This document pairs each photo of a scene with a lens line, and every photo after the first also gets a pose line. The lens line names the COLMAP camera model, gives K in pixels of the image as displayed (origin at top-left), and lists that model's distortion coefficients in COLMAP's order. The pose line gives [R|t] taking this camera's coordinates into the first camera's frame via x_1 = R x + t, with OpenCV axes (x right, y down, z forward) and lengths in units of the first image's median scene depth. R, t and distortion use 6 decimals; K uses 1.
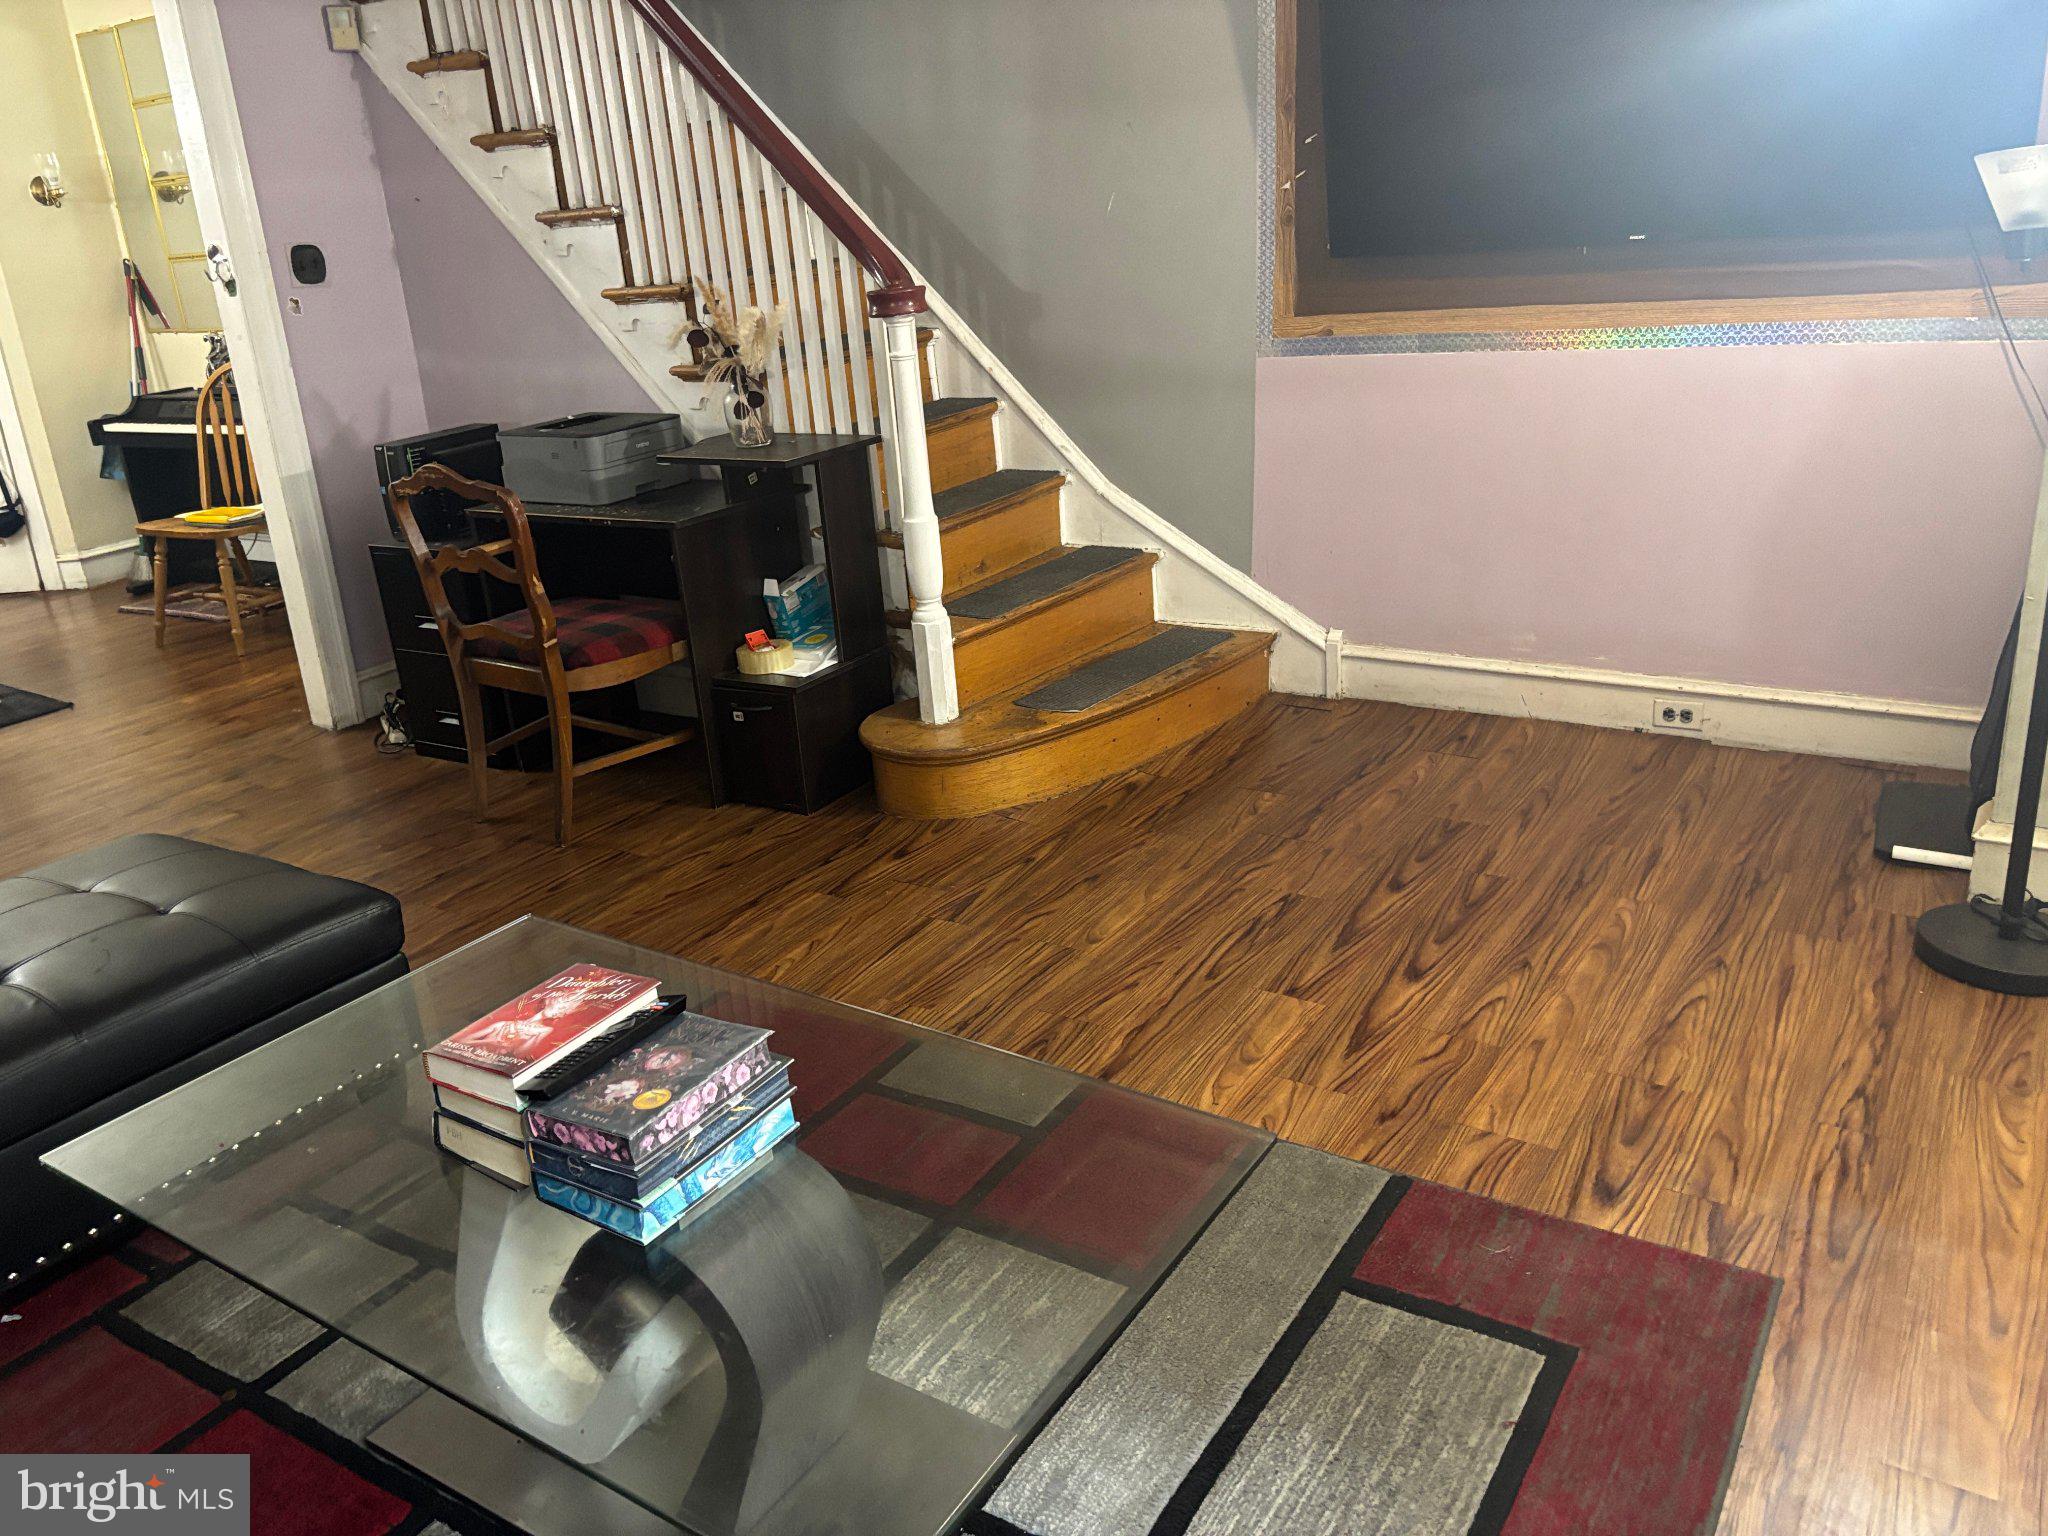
lens RADIAL K [[1550.3, 0, 1007.6], [0, 1550.3, 757.6], [0, 0, 1]] dist [0.053117, -0.063588]
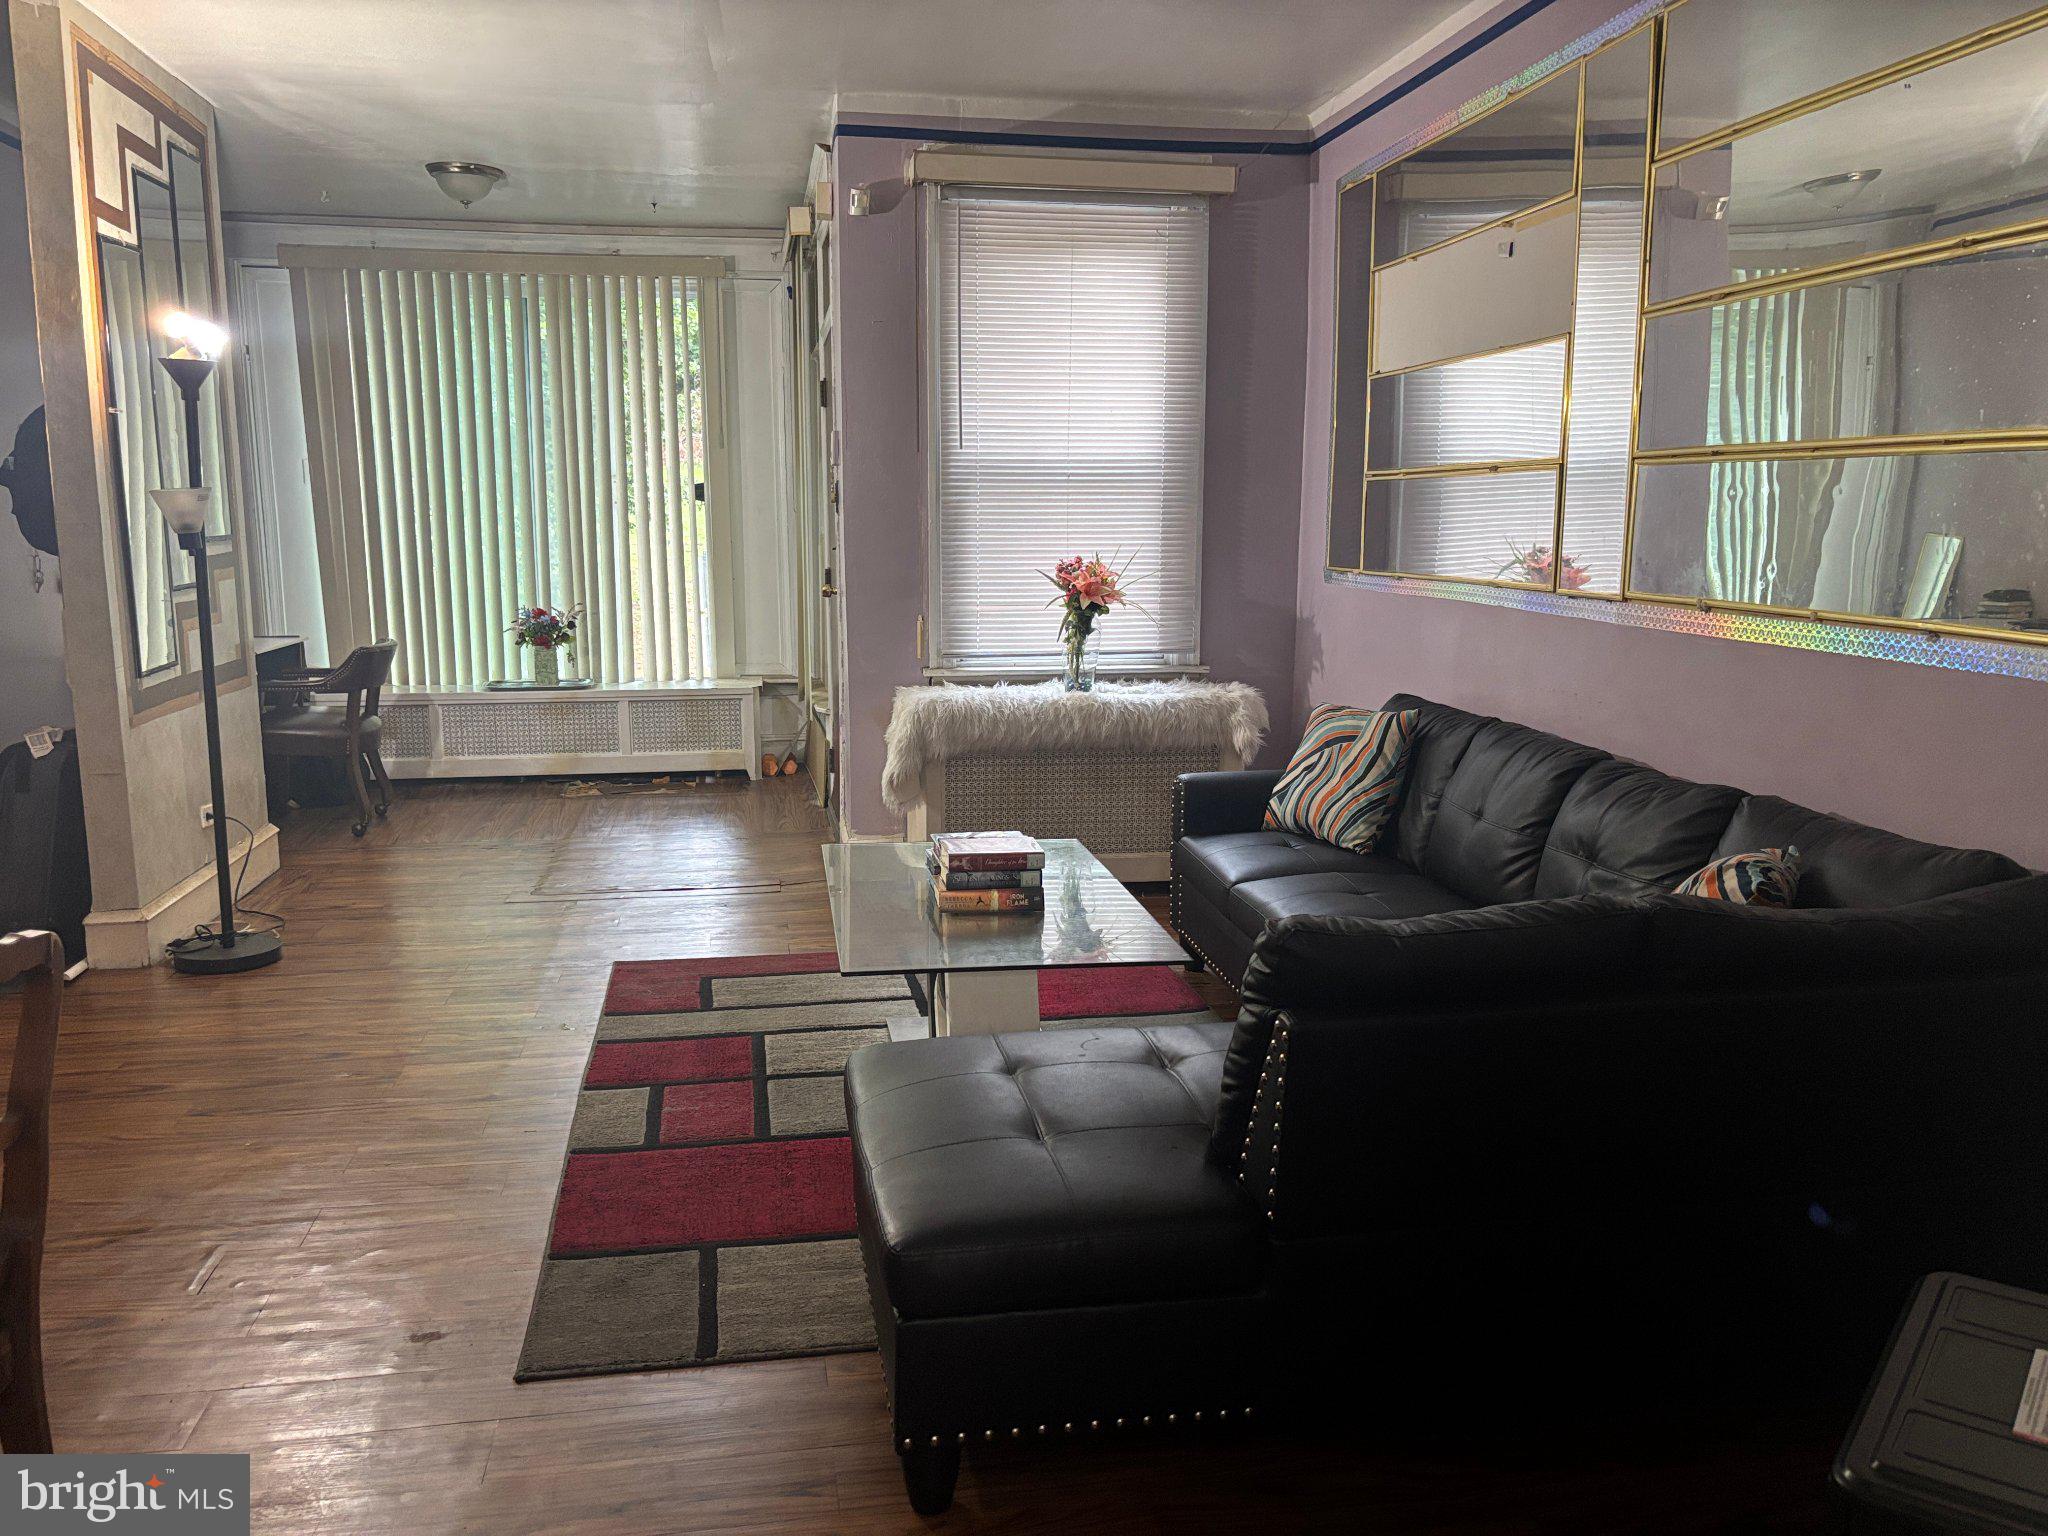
lens RADIAL K [[1533.2, 0, 1004.9], [0, 1533.2, 772.5], [0, 0, 1]] dist [0.054262, -0.064931]
pose [[-0.672648, -0.062203, 0.737343, -0.838199], [0.288572, 0.895512, 0.338799, -0.278693], [-0.681374, 0.440669, -0.584415, 0.998664]]
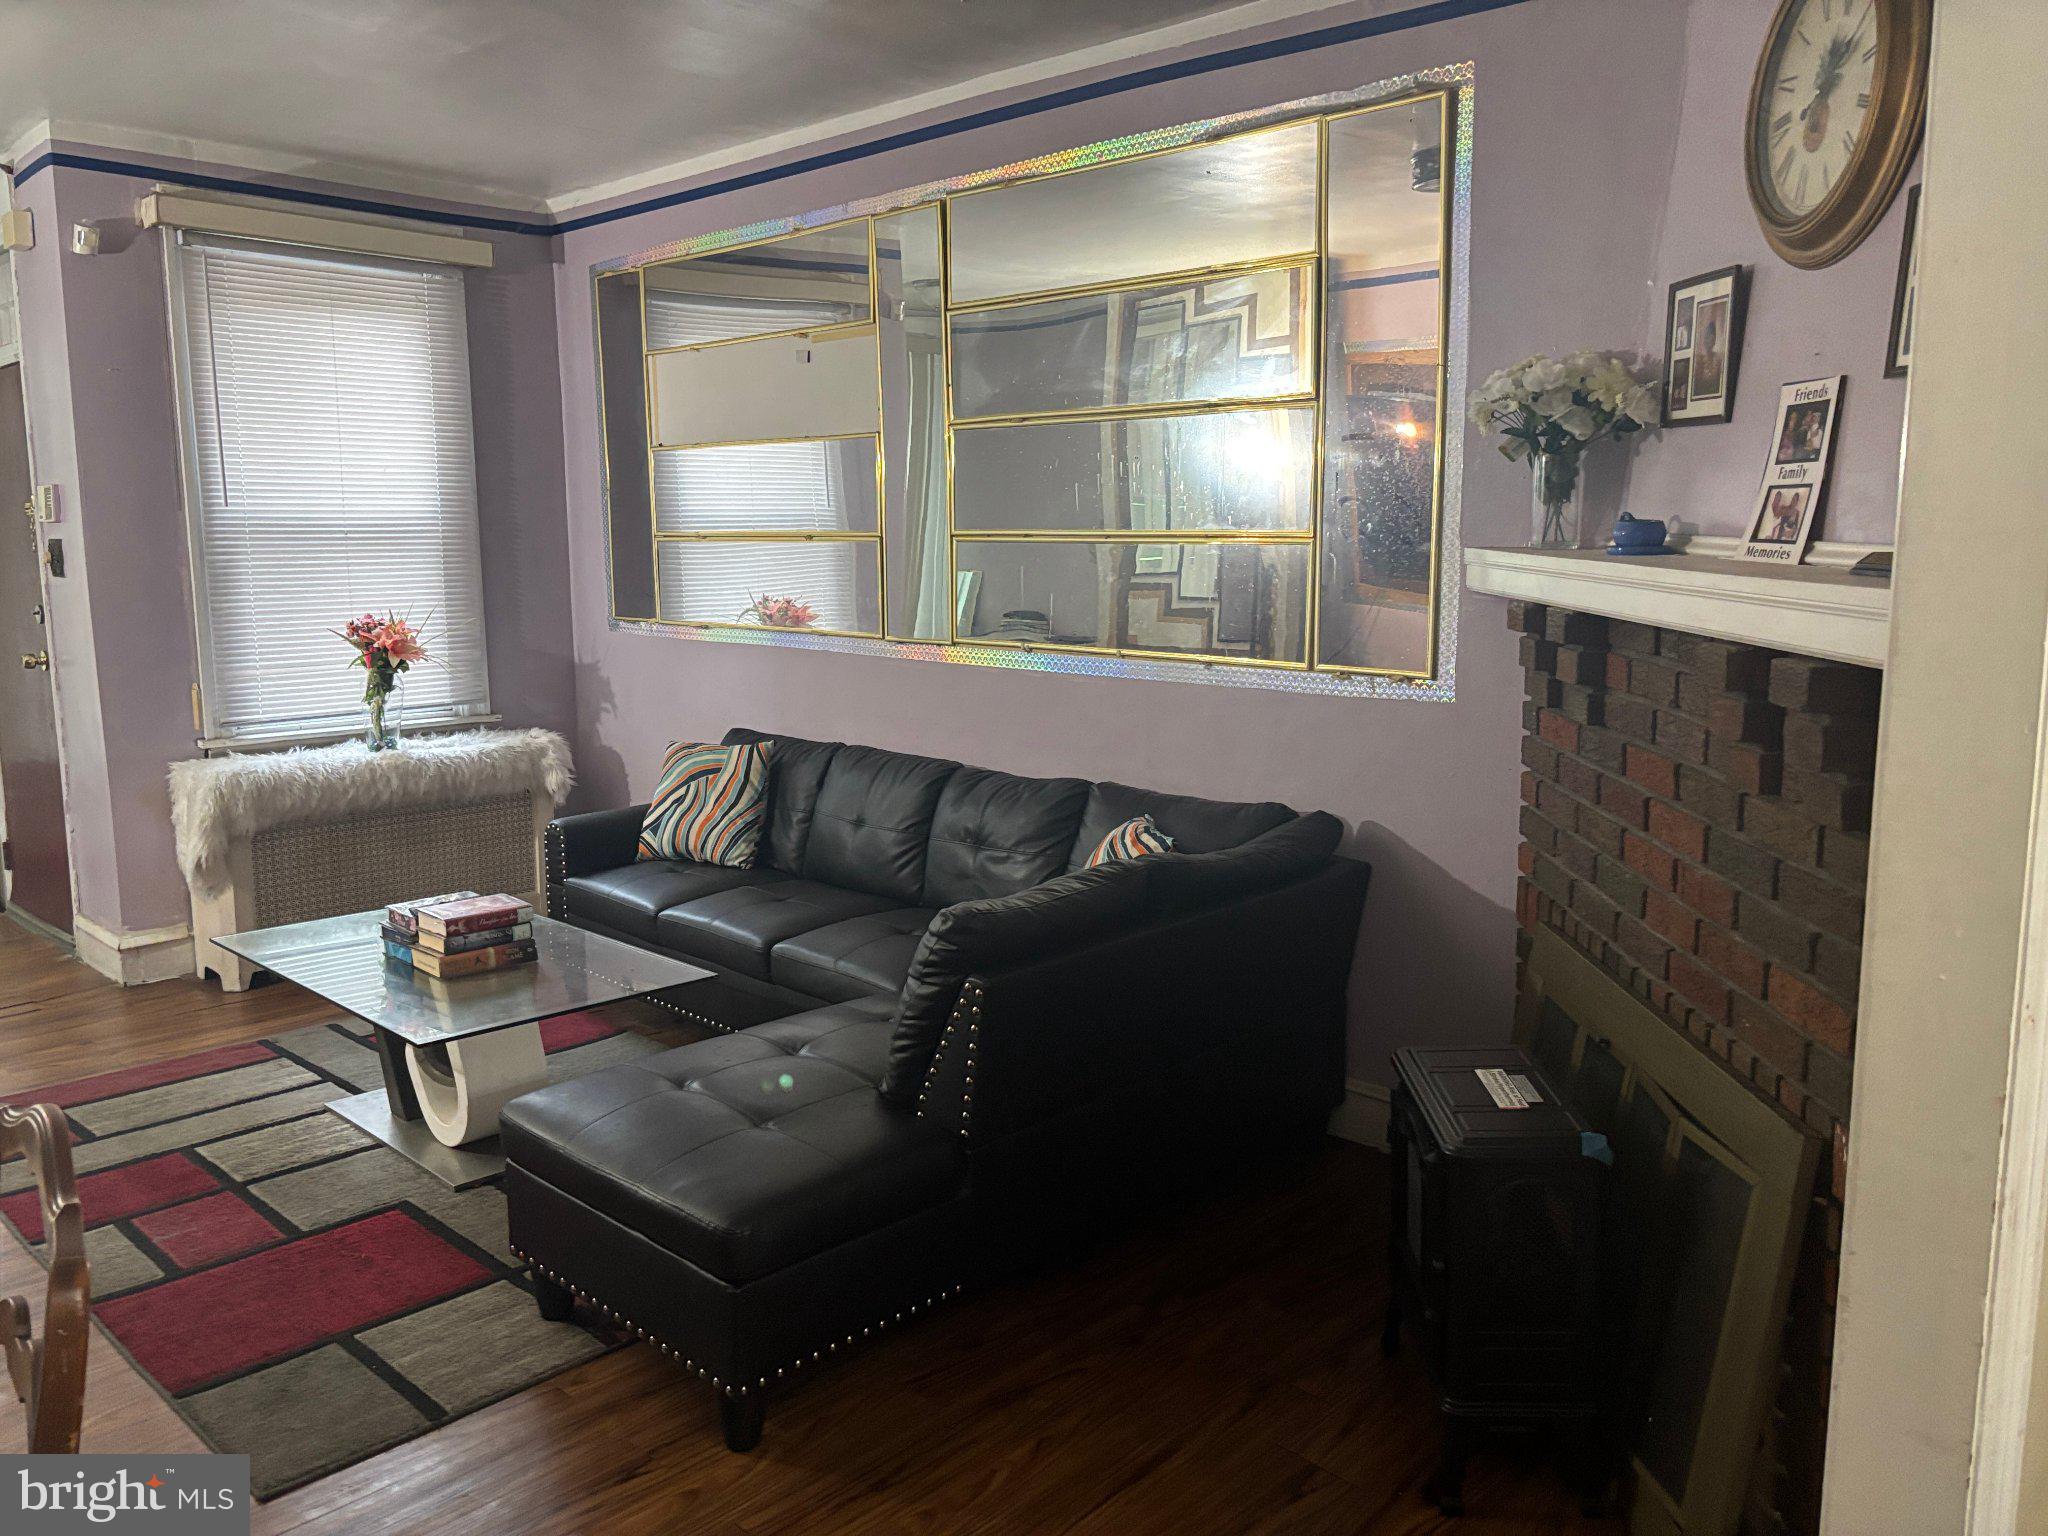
lens RADIAL K [[1550.3, 0, 1007.6], [0, 1550.3, 757.6], [0, 0, 1]] dist [0.053117, -0.063588]
pose [[-0.978166, 0.037763, 0.204366, -0.683689], [0.129171, 0.880815, 0.455500, -0.418077], [-0.162808, 0.471952, -0.866461, 1.240974]]
